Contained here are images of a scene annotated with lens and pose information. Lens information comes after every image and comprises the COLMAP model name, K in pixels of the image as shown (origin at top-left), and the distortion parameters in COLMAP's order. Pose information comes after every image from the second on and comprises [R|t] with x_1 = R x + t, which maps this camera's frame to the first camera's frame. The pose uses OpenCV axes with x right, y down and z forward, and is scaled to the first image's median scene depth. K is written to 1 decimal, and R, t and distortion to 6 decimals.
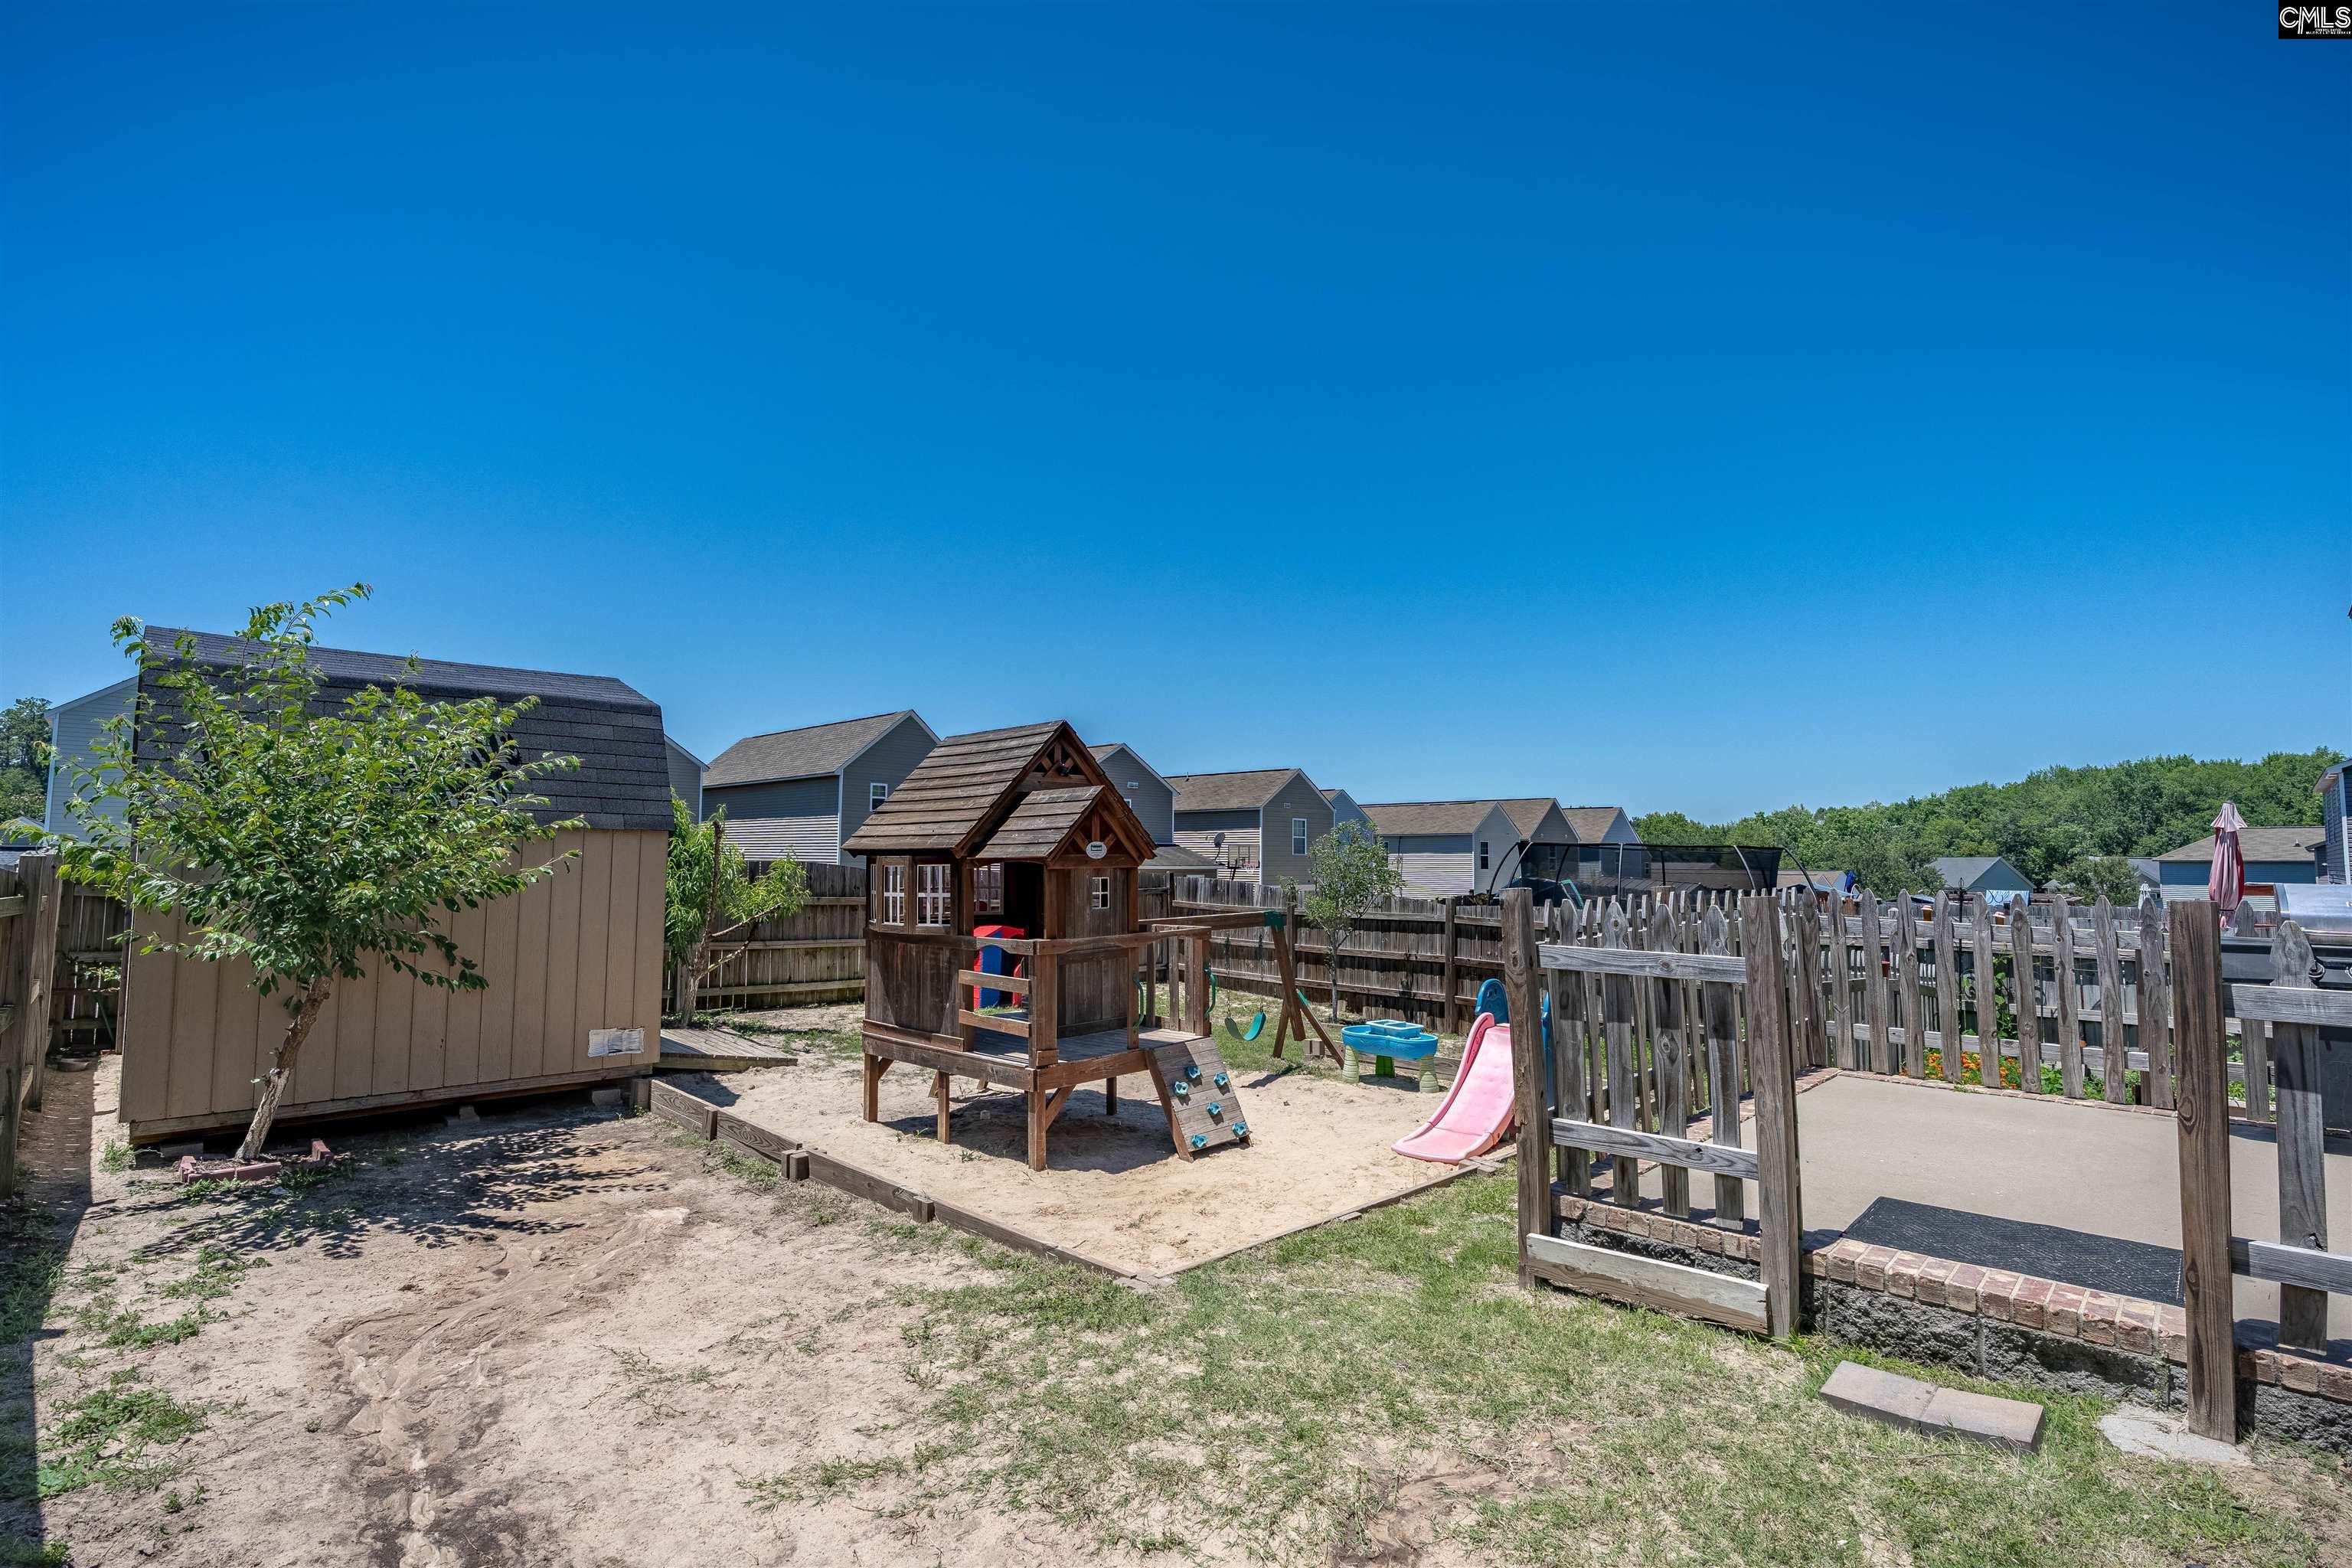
lens RADIAL K [[1085.7, 0, 1169.5], [0, 1085.7, 780.6], [0, 0, 1]] dist [-0.019112, 0.001309]
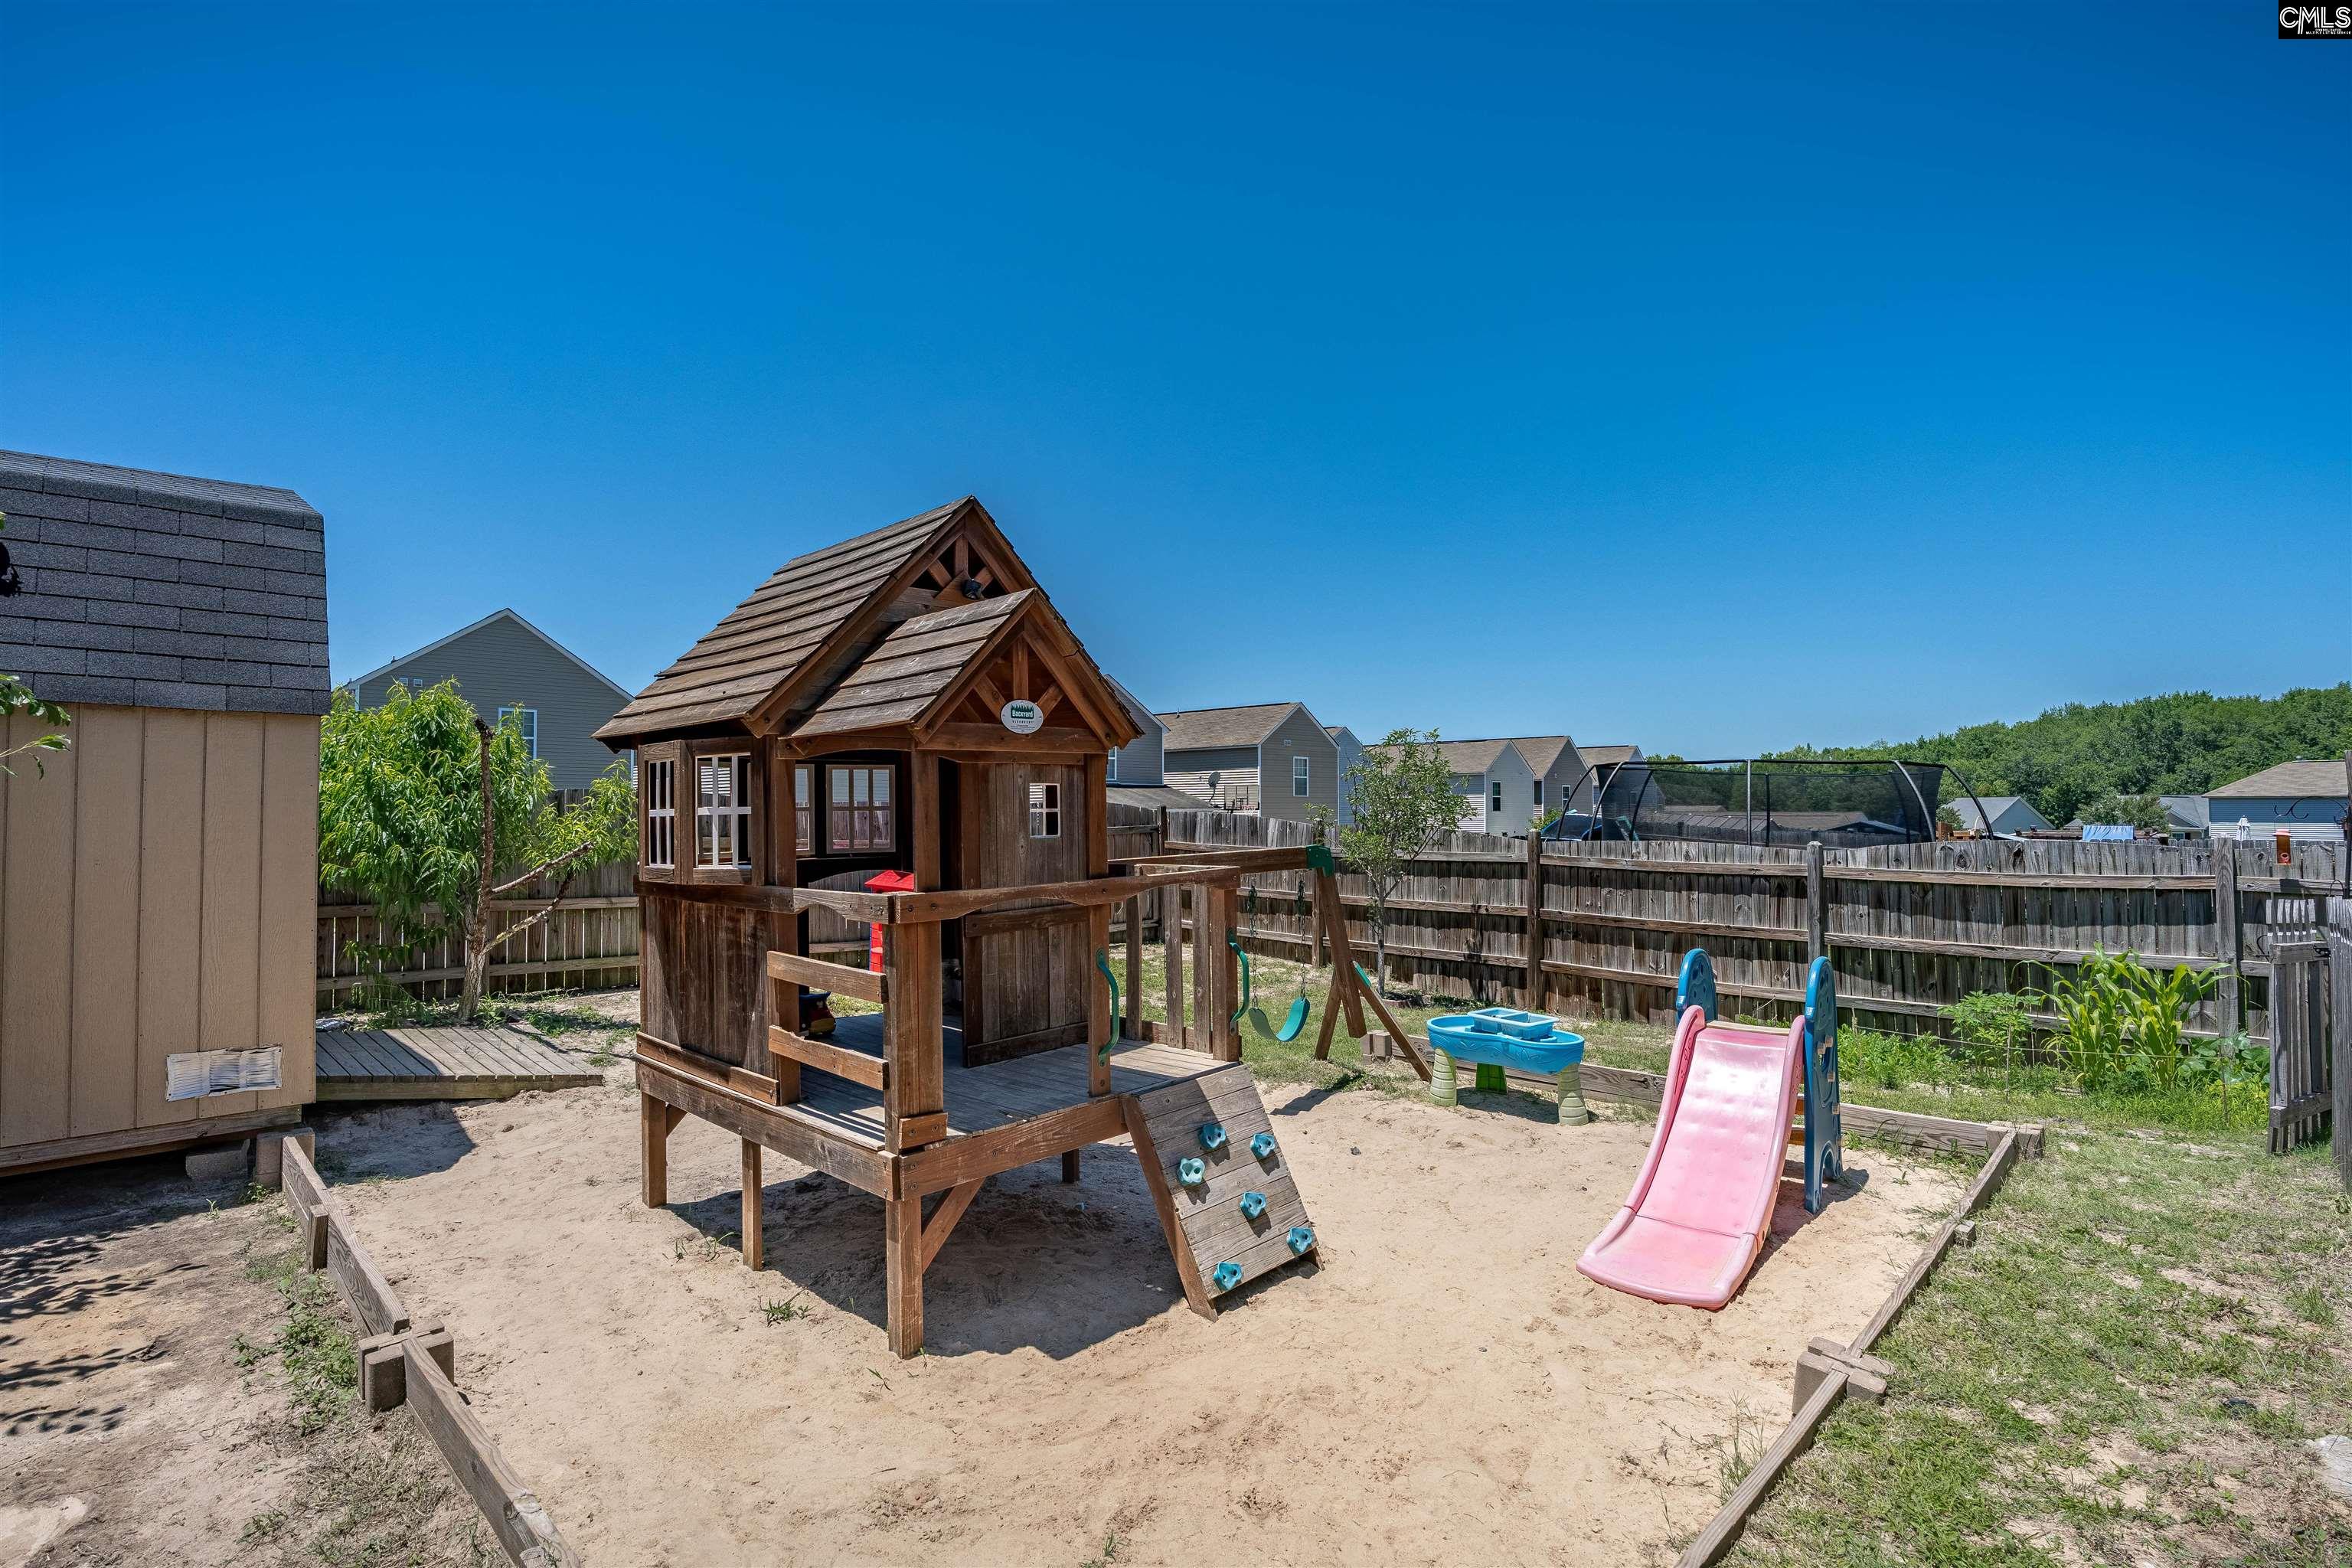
lens RADIAL K [[1085.7, 0, 1169.4], [0, 1085.7, 787.7], [0, 0, 1]] dist [-0.019112, 0.001309]
pose [[0.999911, -0.008933, 0.009873, -0.002807], [0.008407, 0.998606, 0.052100, 0.056447], [-0.010324, -0.052013, 0.998593, 0.387063]]
